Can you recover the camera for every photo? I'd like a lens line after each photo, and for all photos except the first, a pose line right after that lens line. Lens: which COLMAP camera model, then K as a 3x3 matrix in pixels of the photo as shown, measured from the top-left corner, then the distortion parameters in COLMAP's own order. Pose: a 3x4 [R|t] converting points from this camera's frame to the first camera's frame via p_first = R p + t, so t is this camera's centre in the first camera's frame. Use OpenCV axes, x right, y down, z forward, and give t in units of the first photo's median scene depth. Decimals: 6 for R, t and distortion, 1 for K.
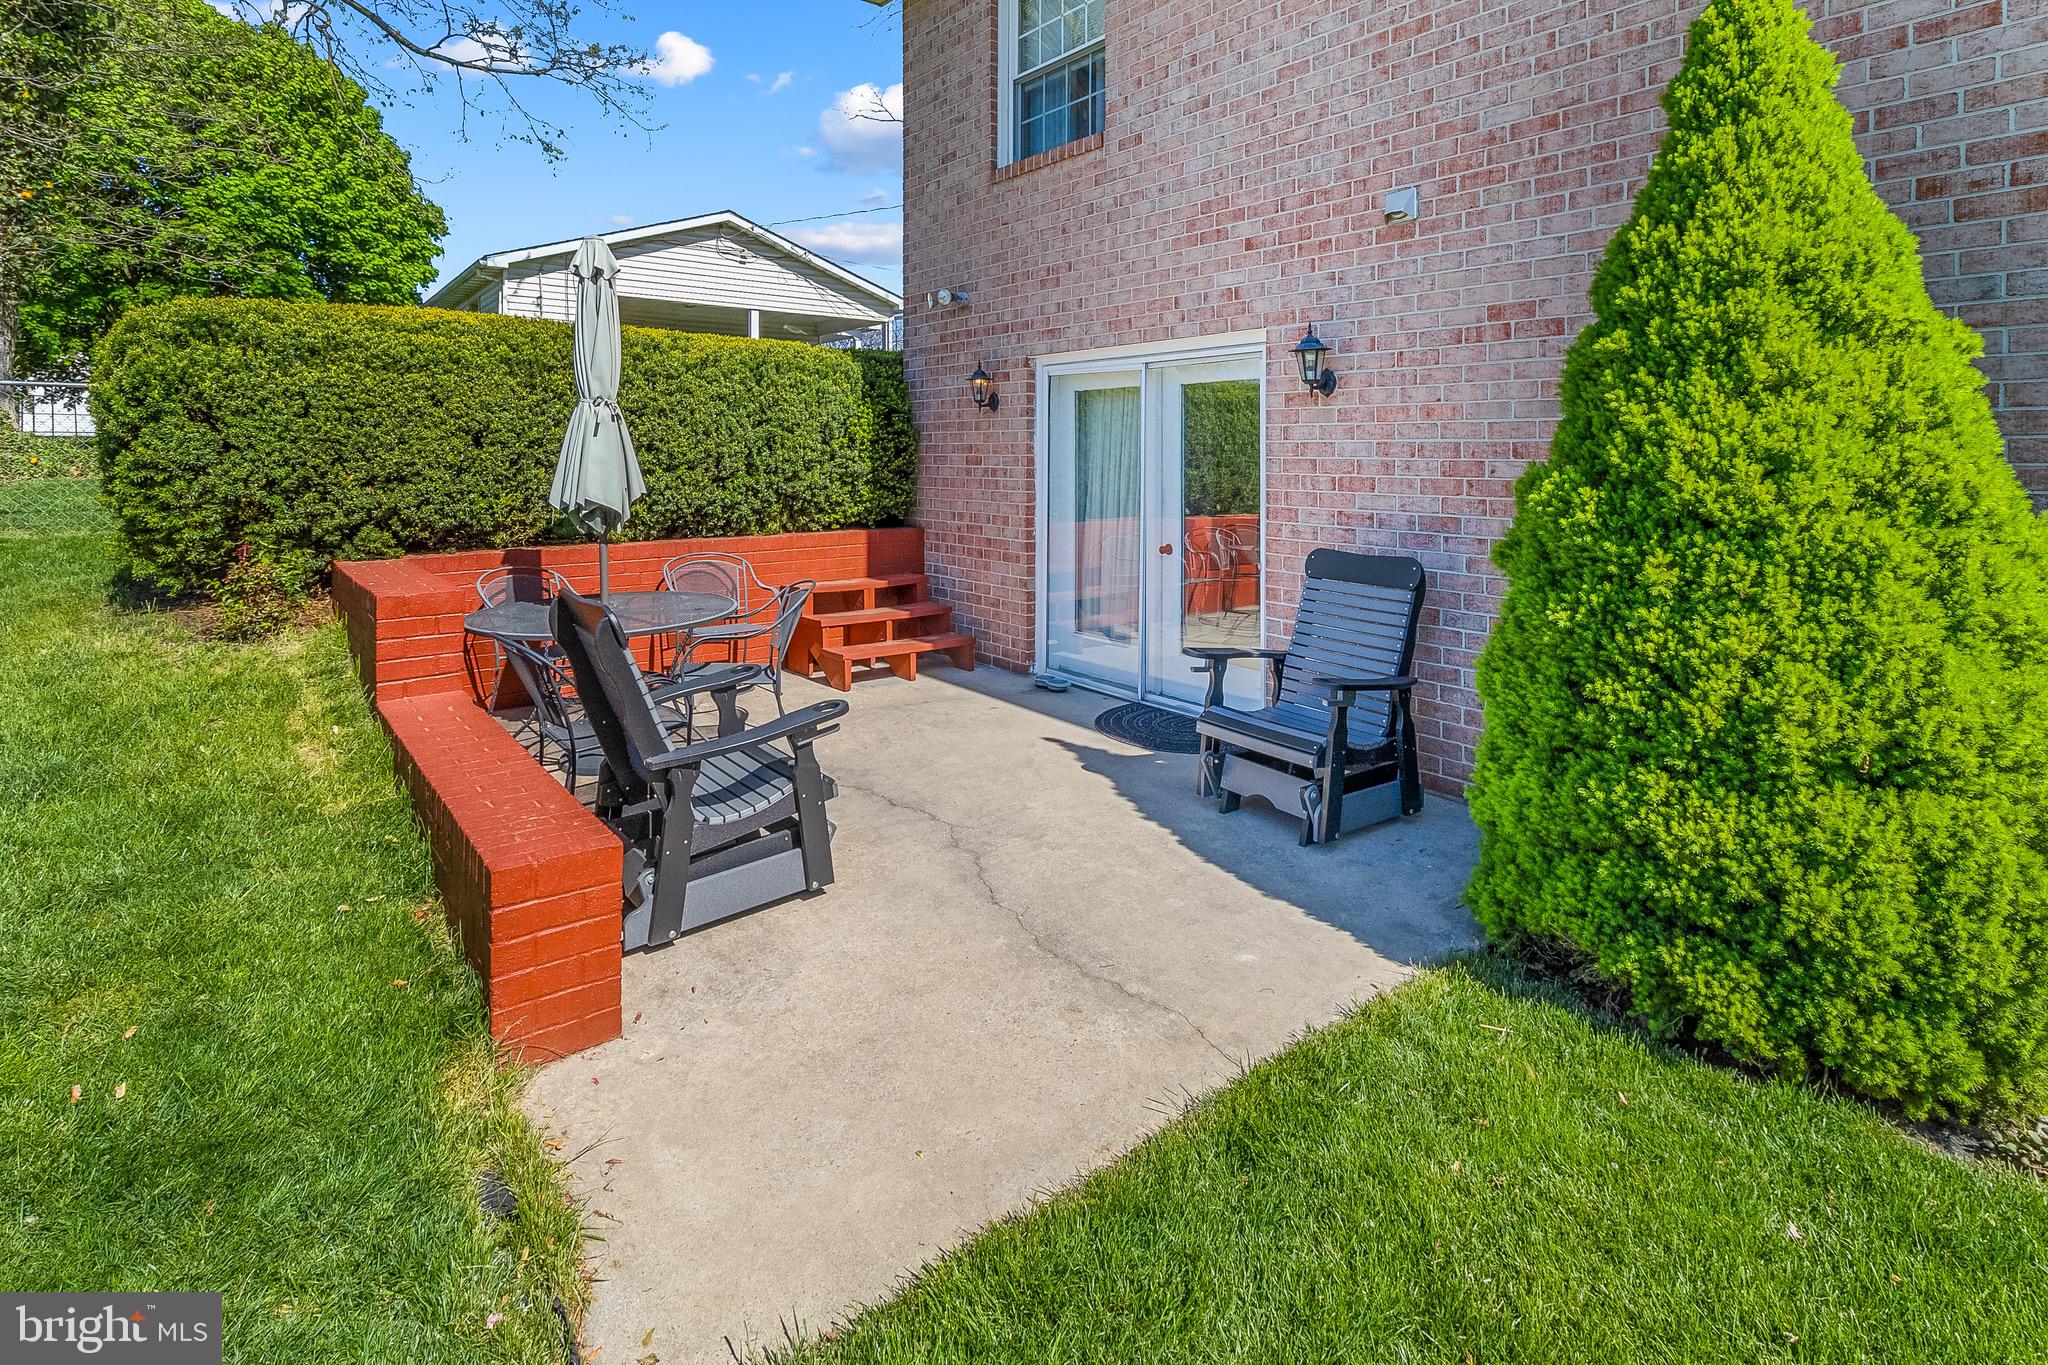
lens RADIAL K [[999.8, 0, 1033.1], [0, 999.8, 456.6], [0, 0, 1]] dist [-0.001226, 0.000065]
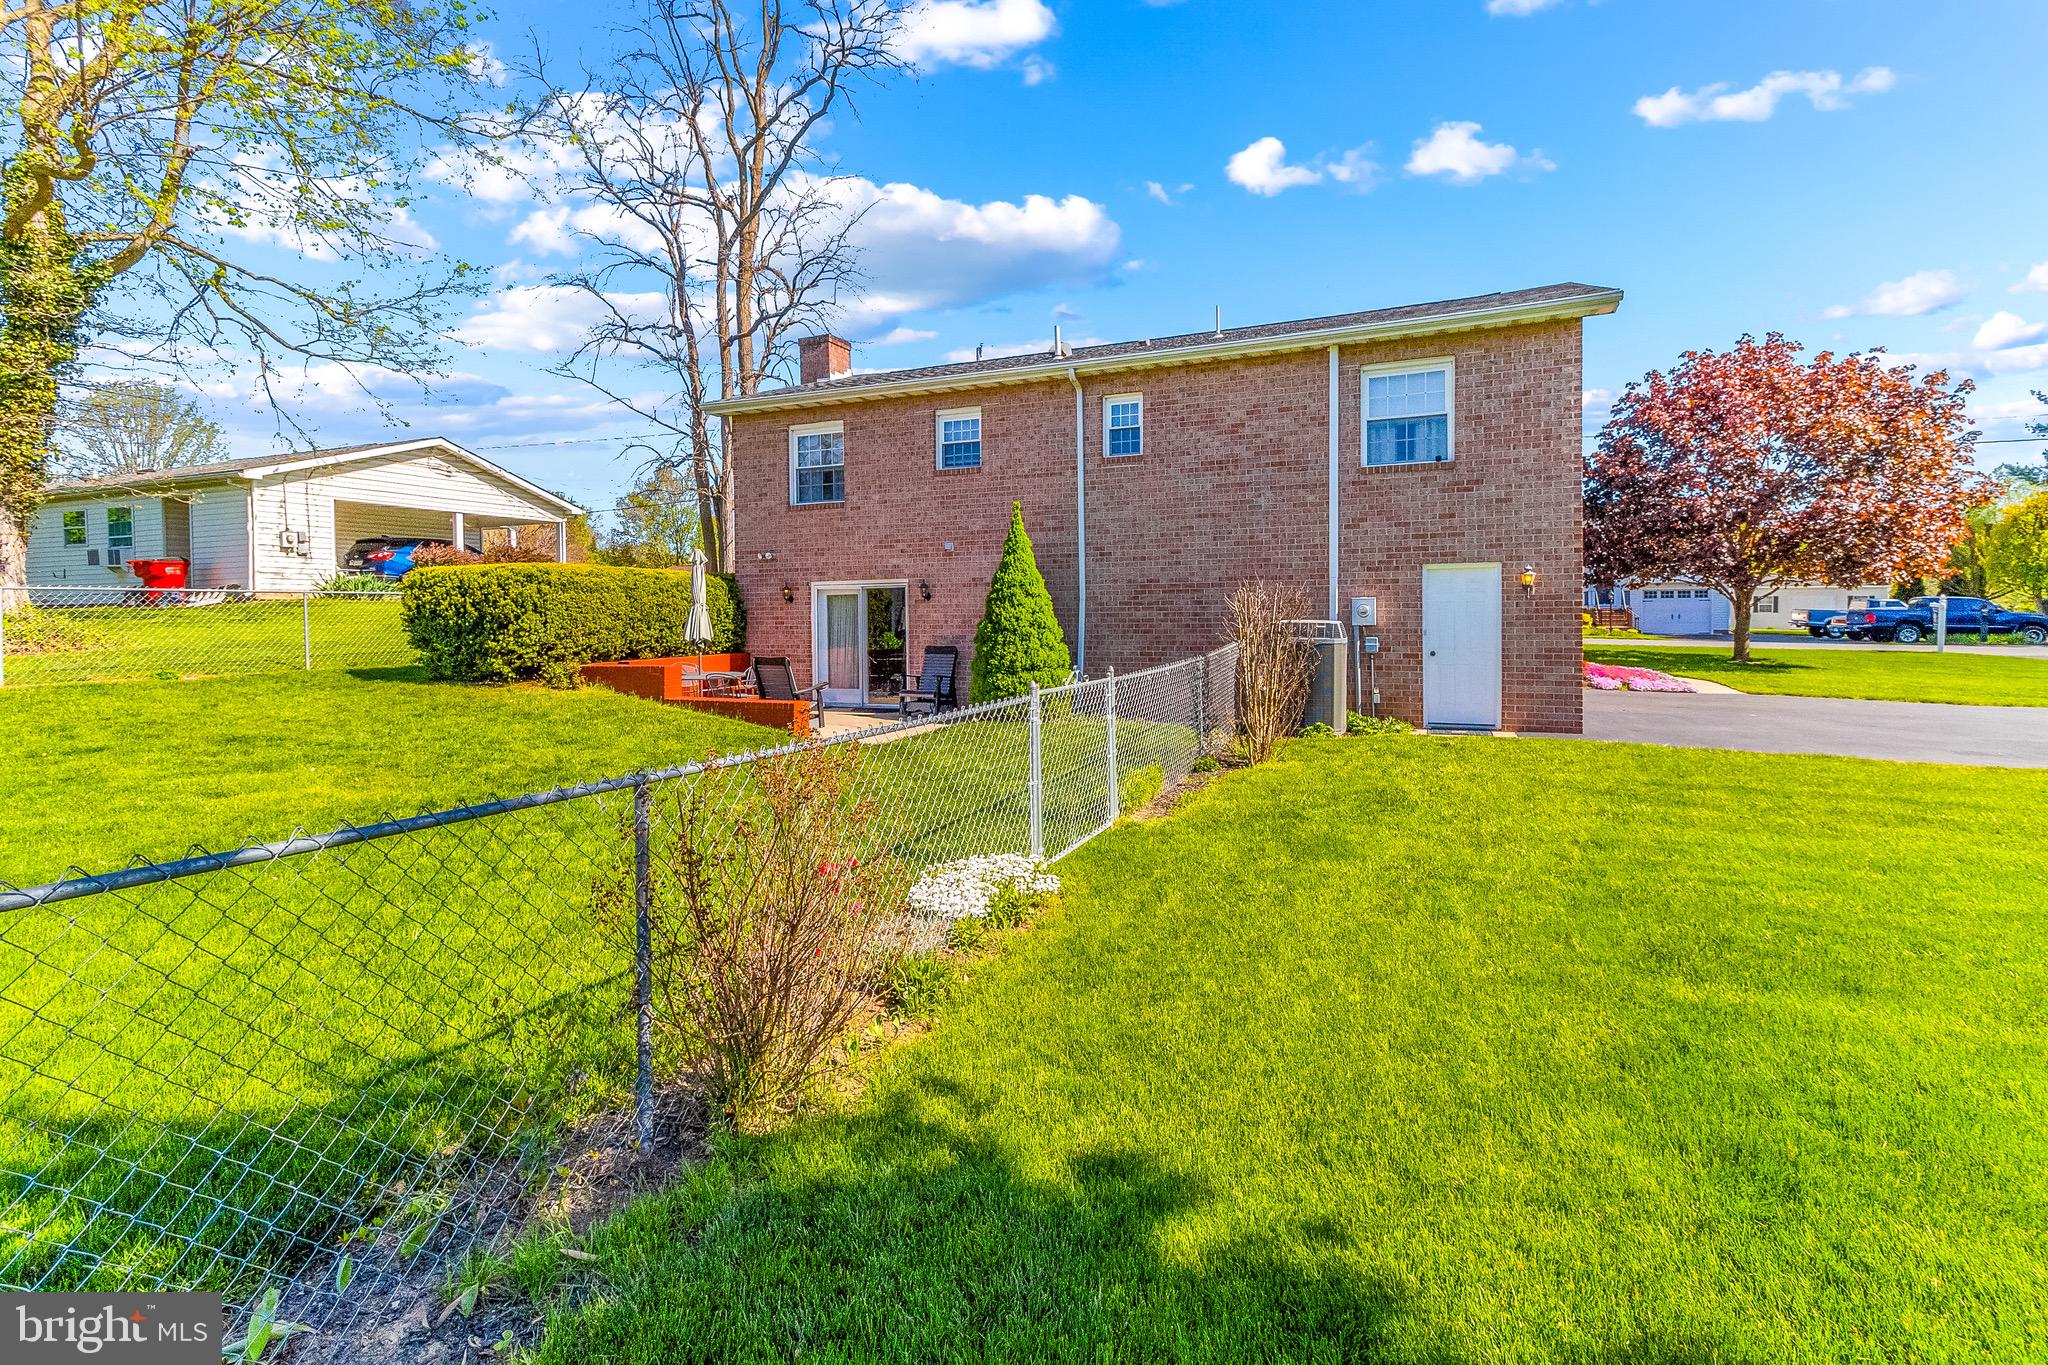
lens RADIAL K [[935.5, 0, 1028.0], [0, 935.5, 633.2], [0, 0, 1]] dist [0.021266, 0.000420]
pose [[0.887716, -0.022361, 0.459847, -1.004097], [0.015924, 0.999713, 0.017873, -0.003157], [-0.460115, -0.008544, 0.887818, -2.276569]]
